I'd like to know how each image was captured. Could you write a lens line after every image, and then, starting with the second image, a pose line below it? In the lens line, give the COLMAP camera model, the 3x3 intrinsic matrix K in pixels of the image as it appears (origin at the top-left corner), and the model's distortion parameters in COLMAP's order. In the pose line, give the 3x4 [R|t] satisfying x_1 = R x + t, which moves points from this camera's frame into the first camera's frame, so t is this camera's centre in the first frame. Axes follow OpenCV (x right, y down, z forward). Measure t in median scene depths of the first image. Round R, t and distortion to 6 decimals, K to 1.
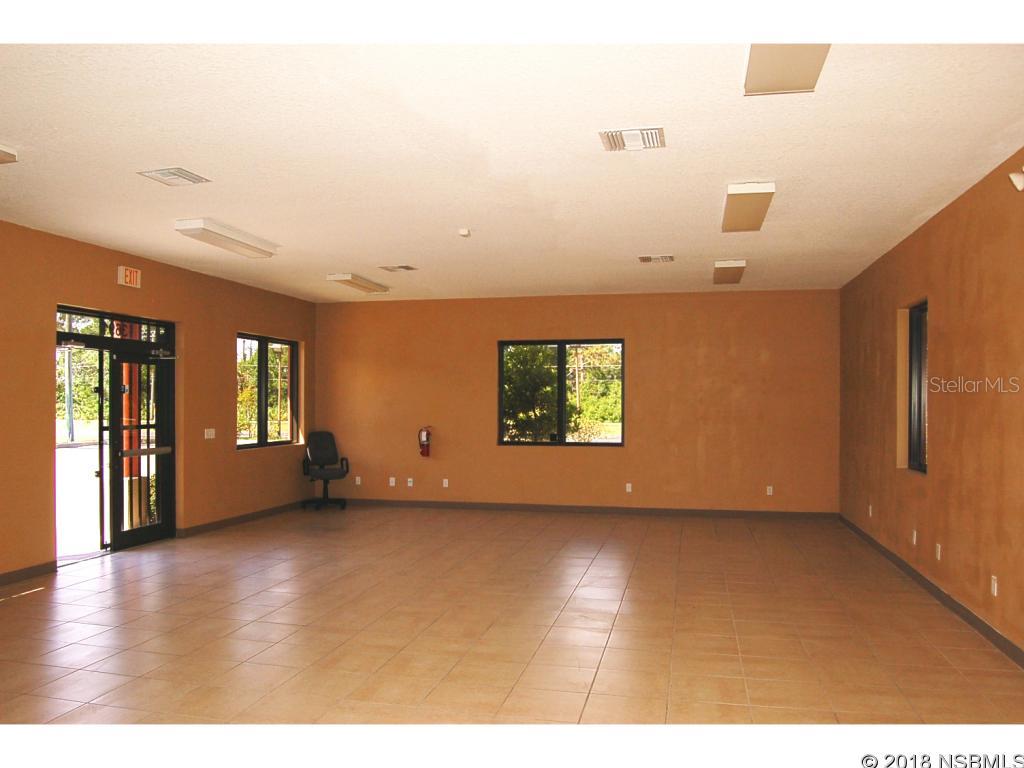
lens RADIAL K [[792.1, 0, 508.6], [0, 792.1, 401.9], [0, 0, 1]] dist [-0.083593, 0.008738]
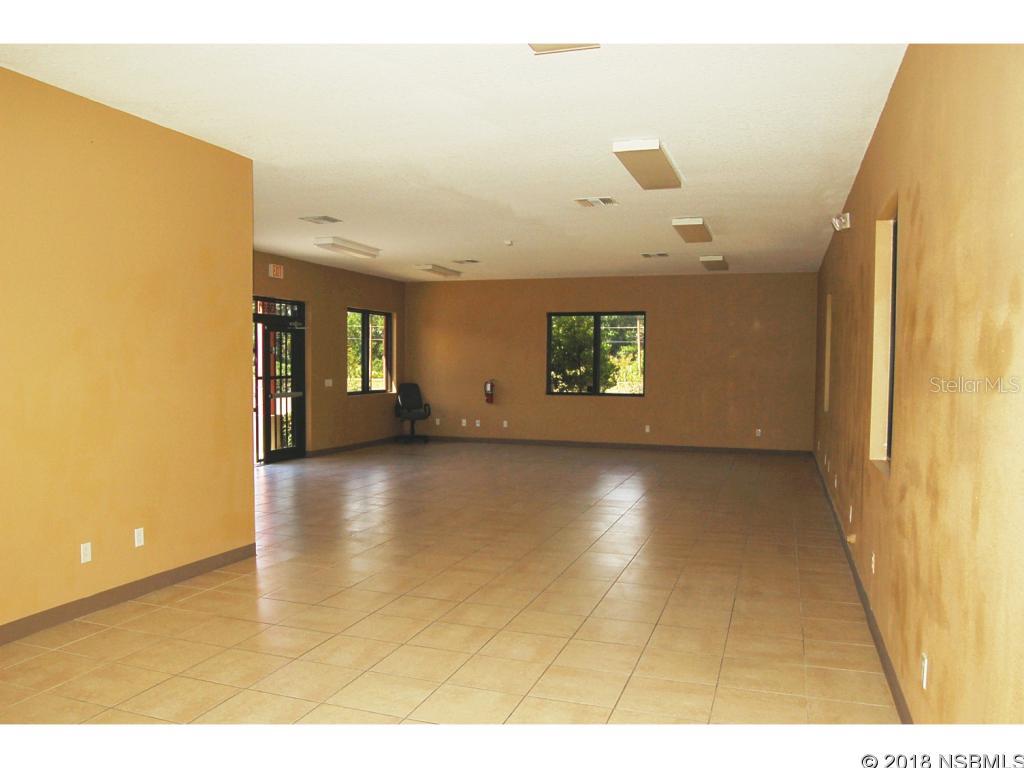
lens RADIAL K [[792.1, 0, 508.6], [0, 792.1, 401.9], [0, 0, 1]] dist [-0.083593, 0.008738]
pose [[0.994522, 0.010878, -0.103961, 0.064333], [-0.005546, 0.998661, 0.051442, 0.001062], [0.104381, -0.050583, 0.993250, -0.295856]]
